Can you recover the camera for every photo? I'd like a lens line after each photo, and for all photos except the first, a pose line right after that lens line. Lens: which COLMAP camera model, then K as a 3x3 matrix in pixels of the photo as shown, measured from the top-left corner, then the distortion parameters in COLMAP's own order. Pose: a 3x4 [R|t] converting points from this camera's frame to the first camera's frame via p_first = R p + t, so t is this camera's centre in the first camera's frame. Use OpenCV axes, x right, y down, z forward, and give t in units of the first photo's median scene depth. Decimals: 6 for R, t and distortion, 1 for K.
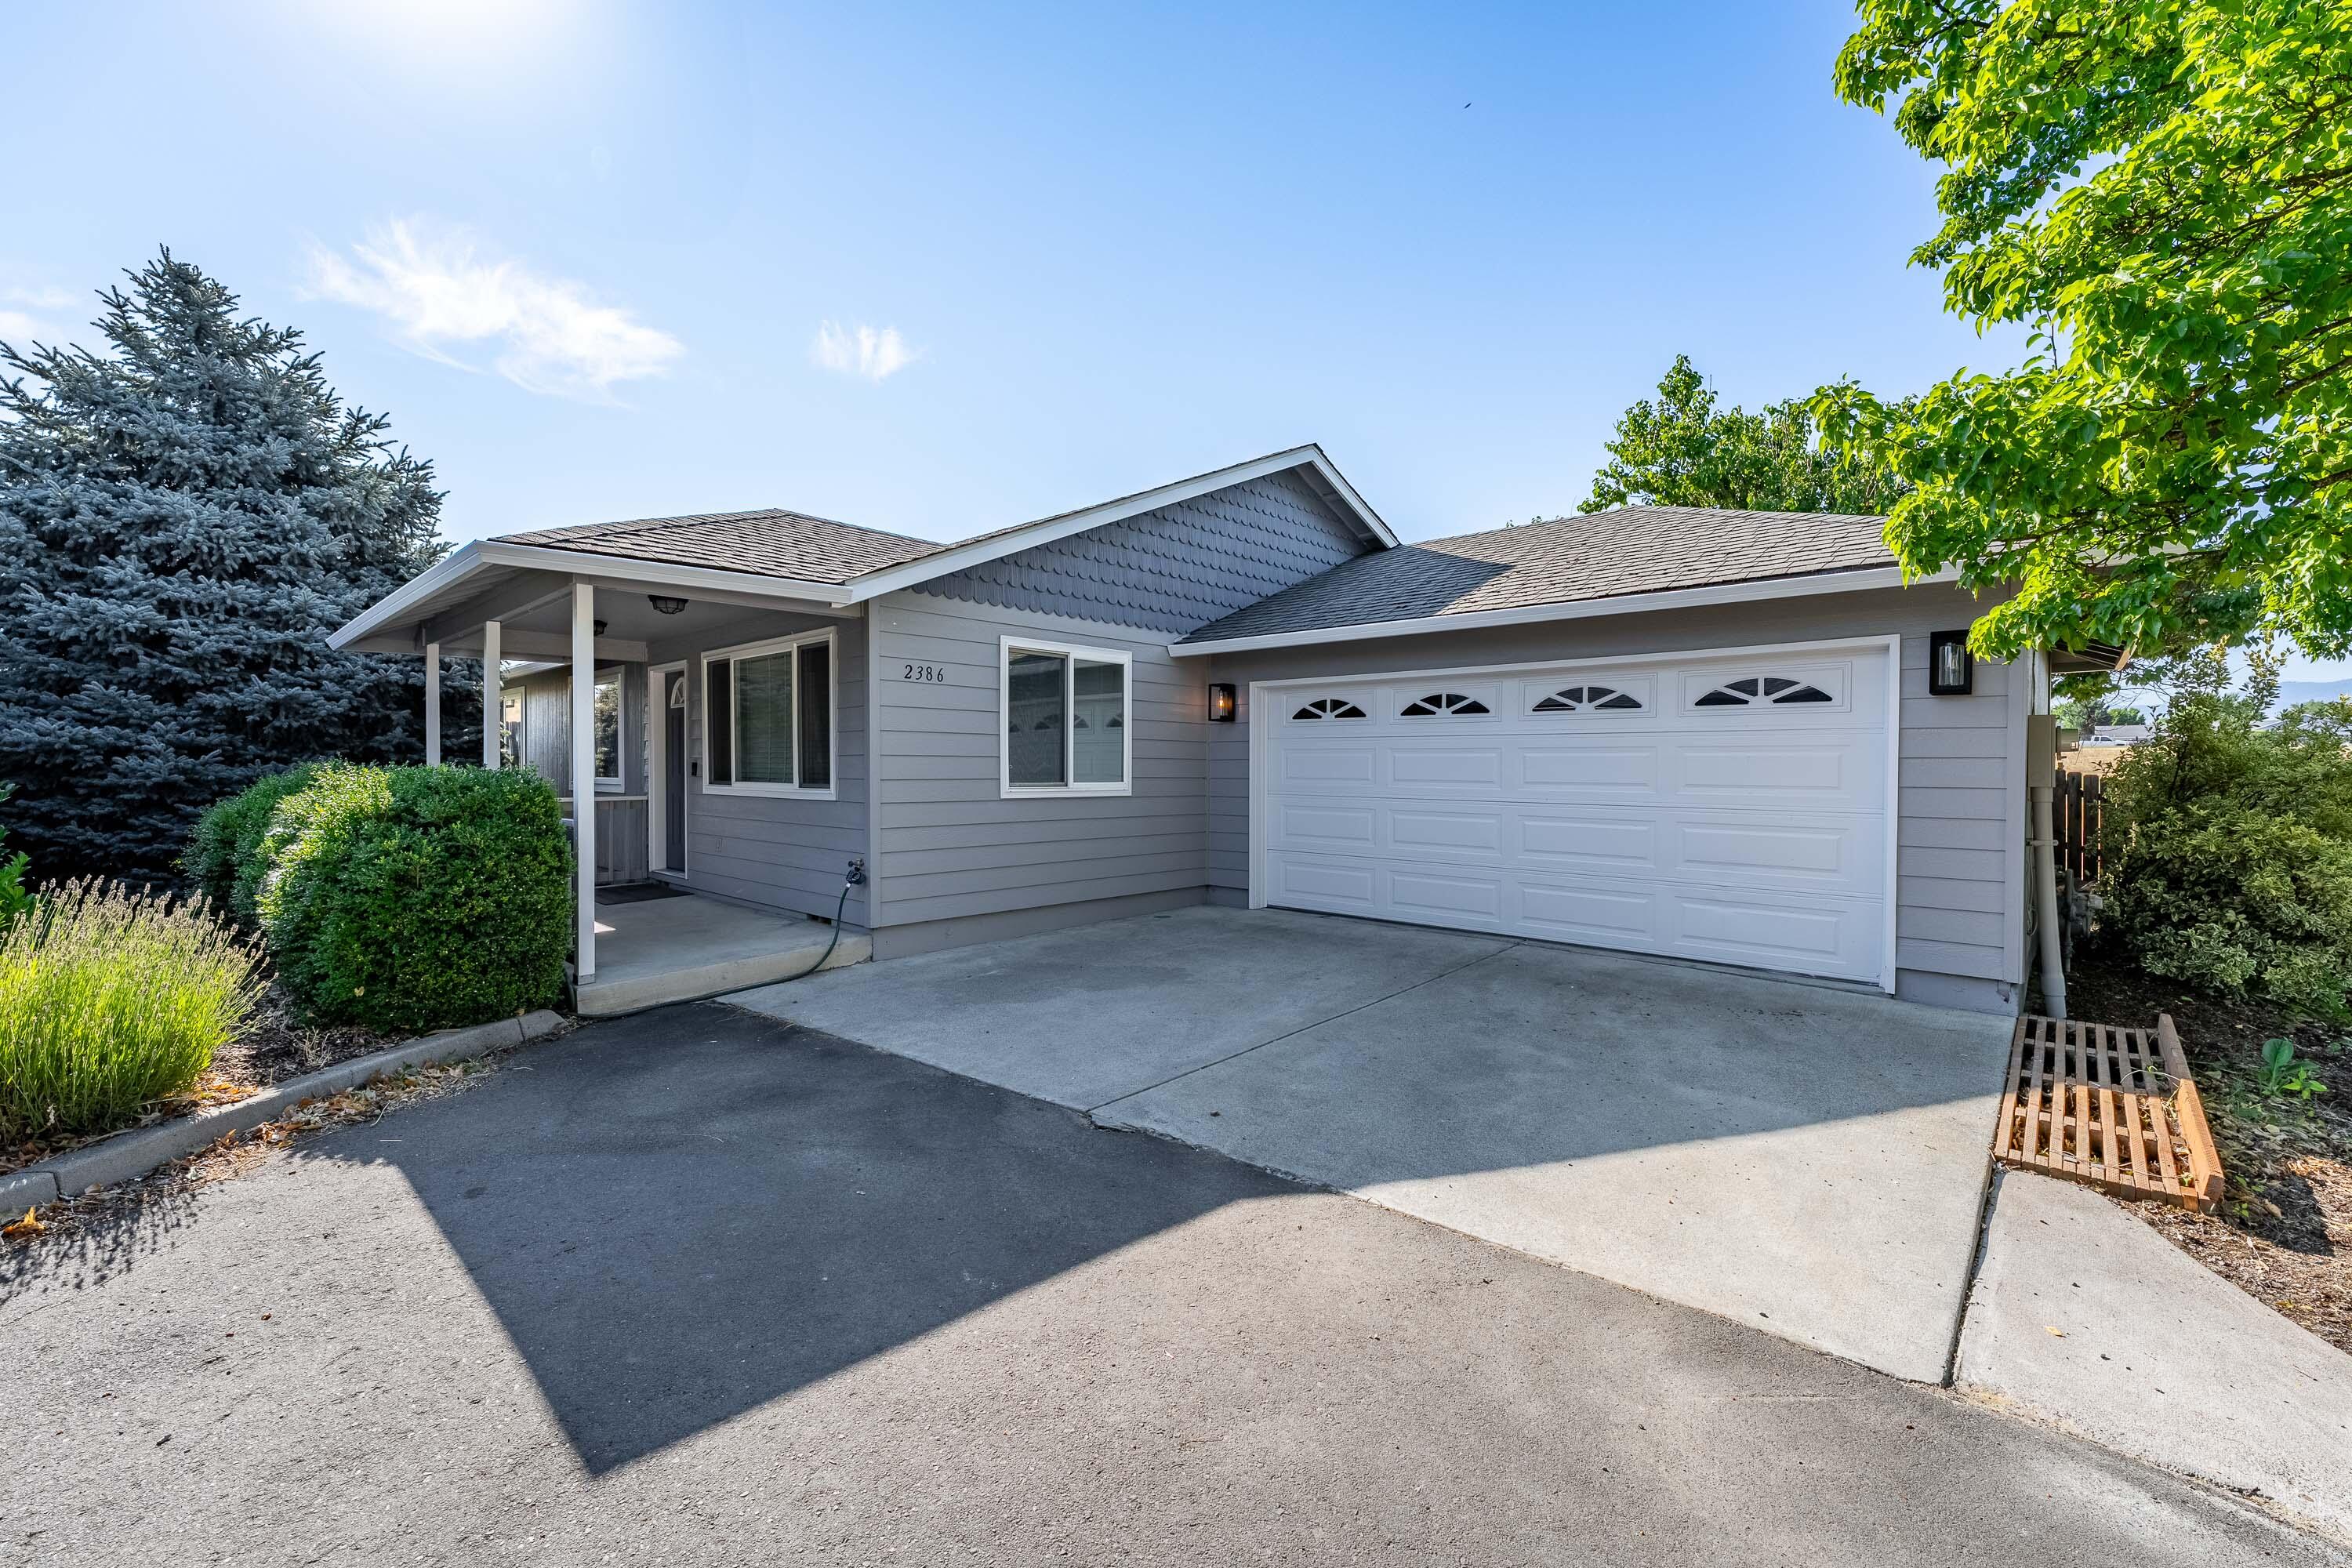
lens RADIAL K [[953.7, 0, 1157.8], [0, 953.7, 776.5], [0, 0, 1]] dist [-0.002190, -0.000510]
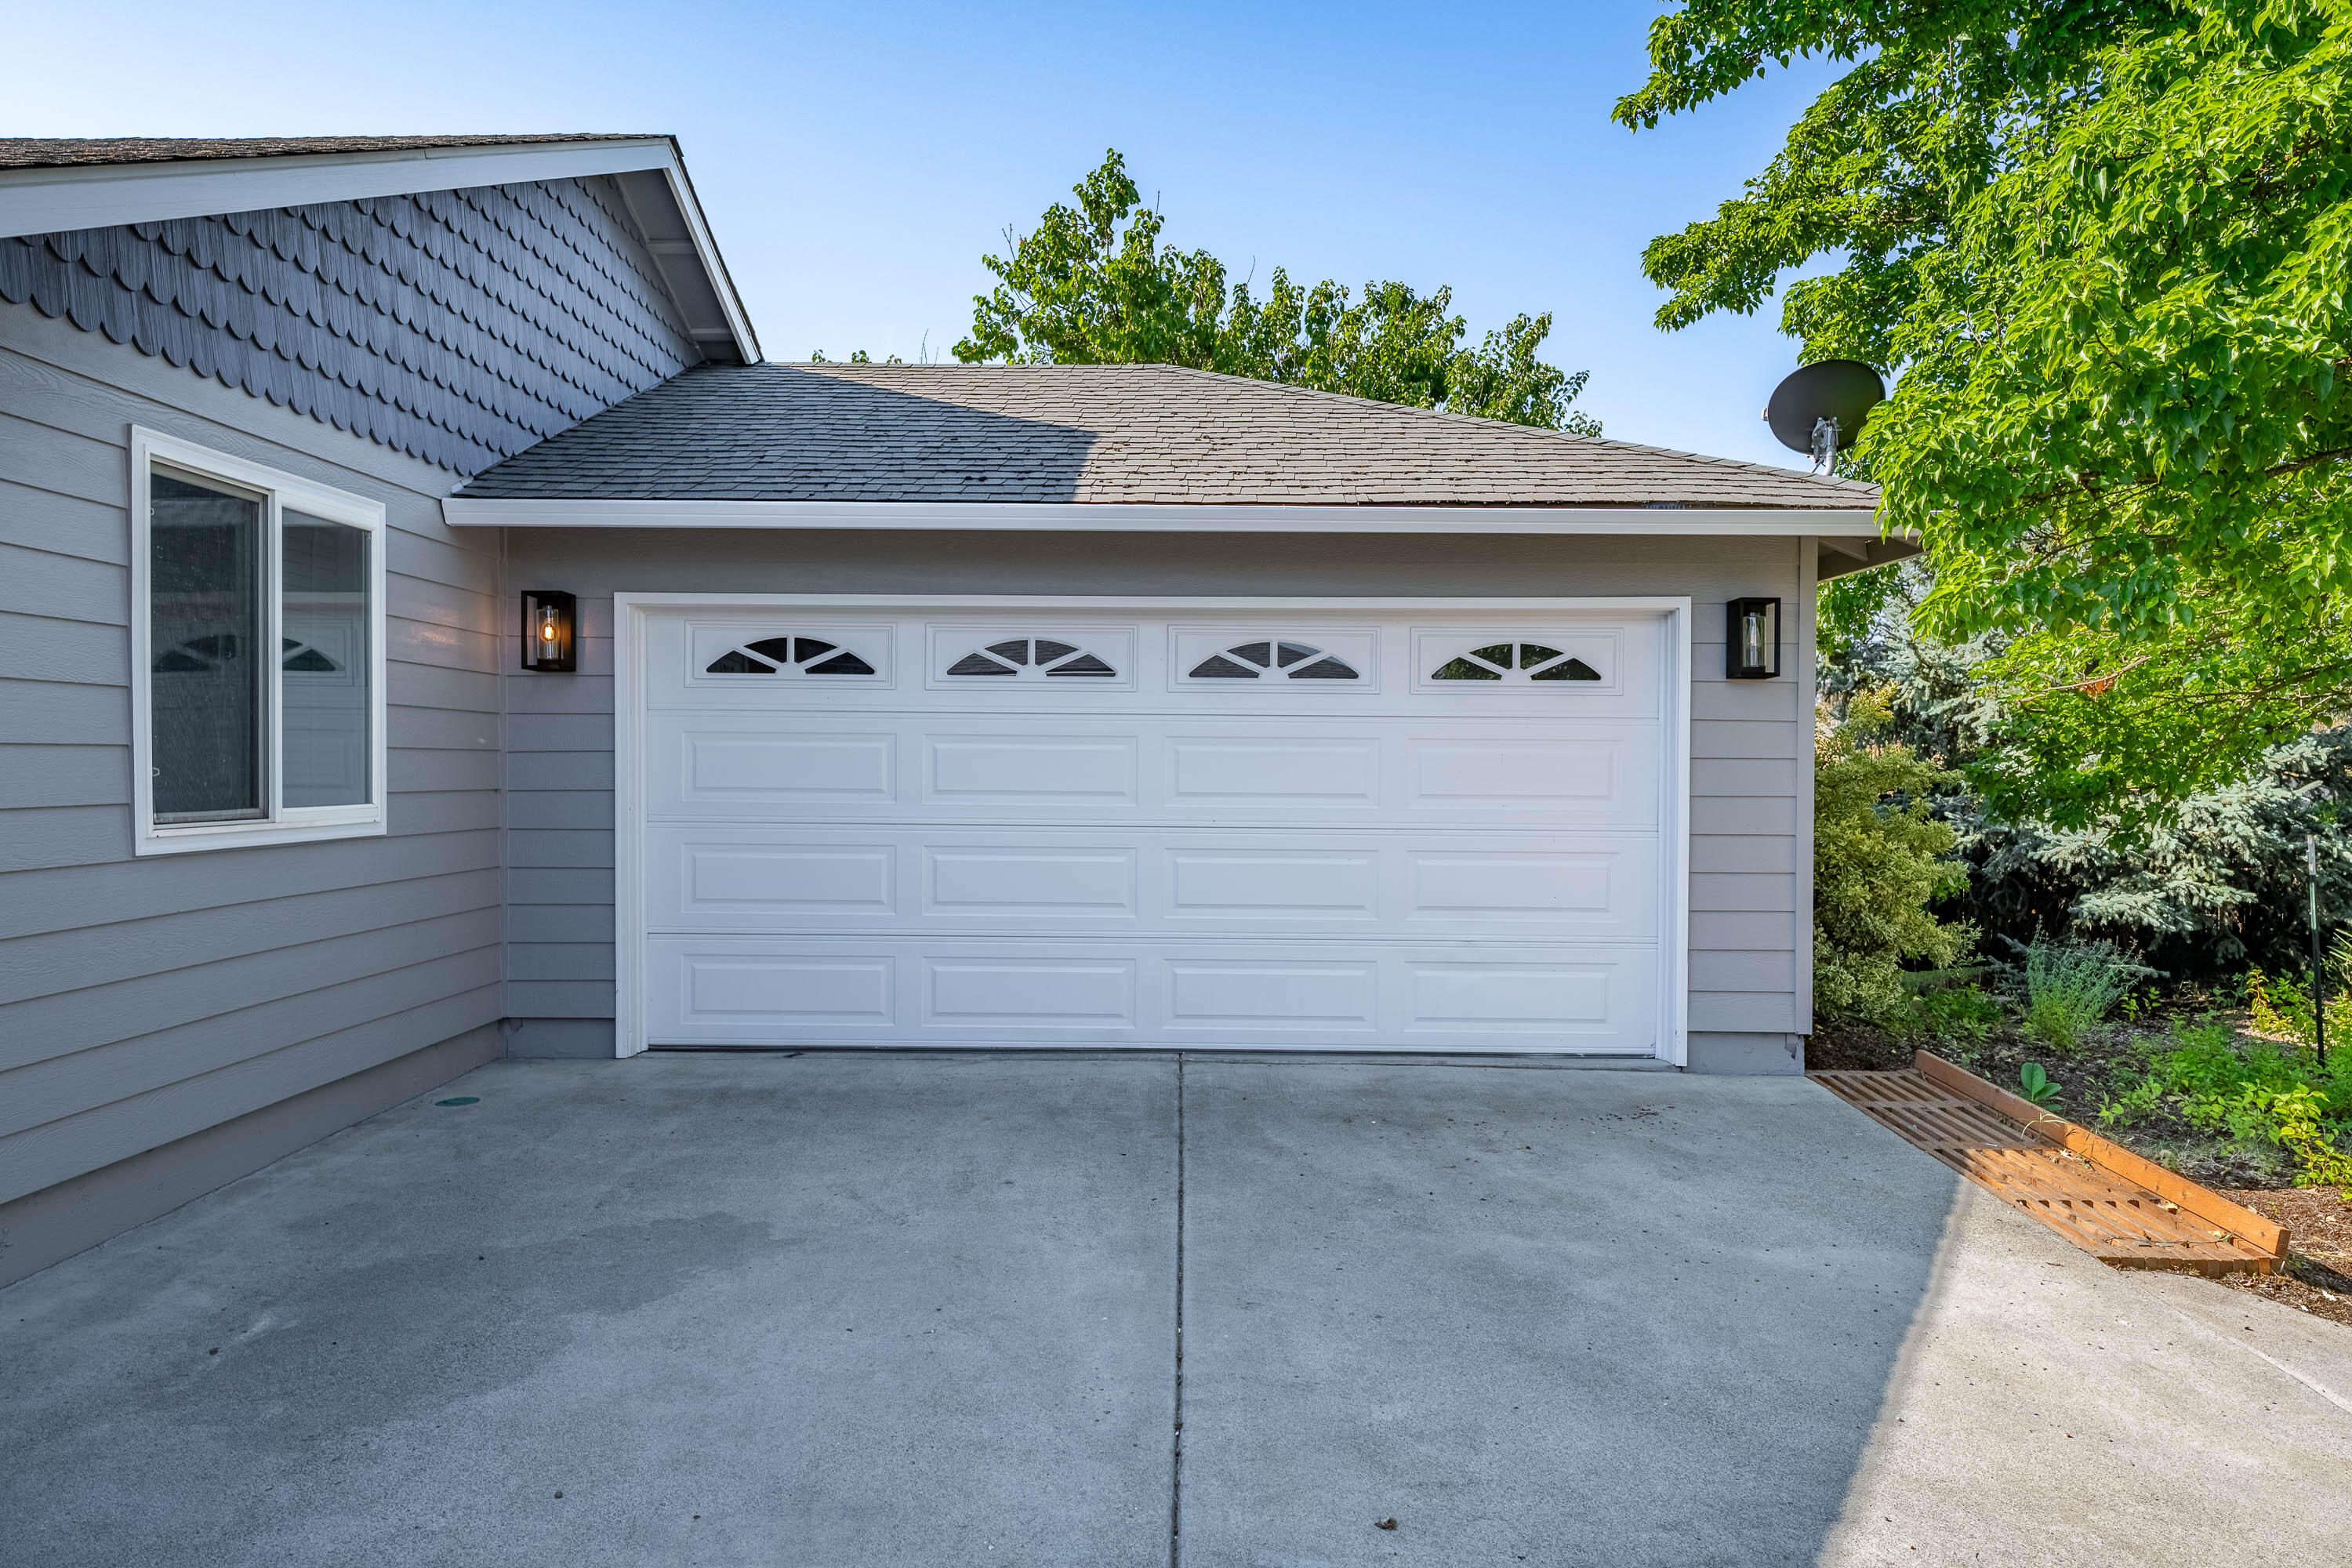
lens RADIAL K [[1556.6, 0, 1171.6], [0, 1556.6, 791.9], [0, 0, 1]] dist [-0.001140, 0.001884]
pose [[0.737278, -0.012880, 0.675466, -0.258377], [0.005670, 0.999901, 0.012878, -0.007138], [-0.675565, -0.005664, 0.737278, 0.250701]]
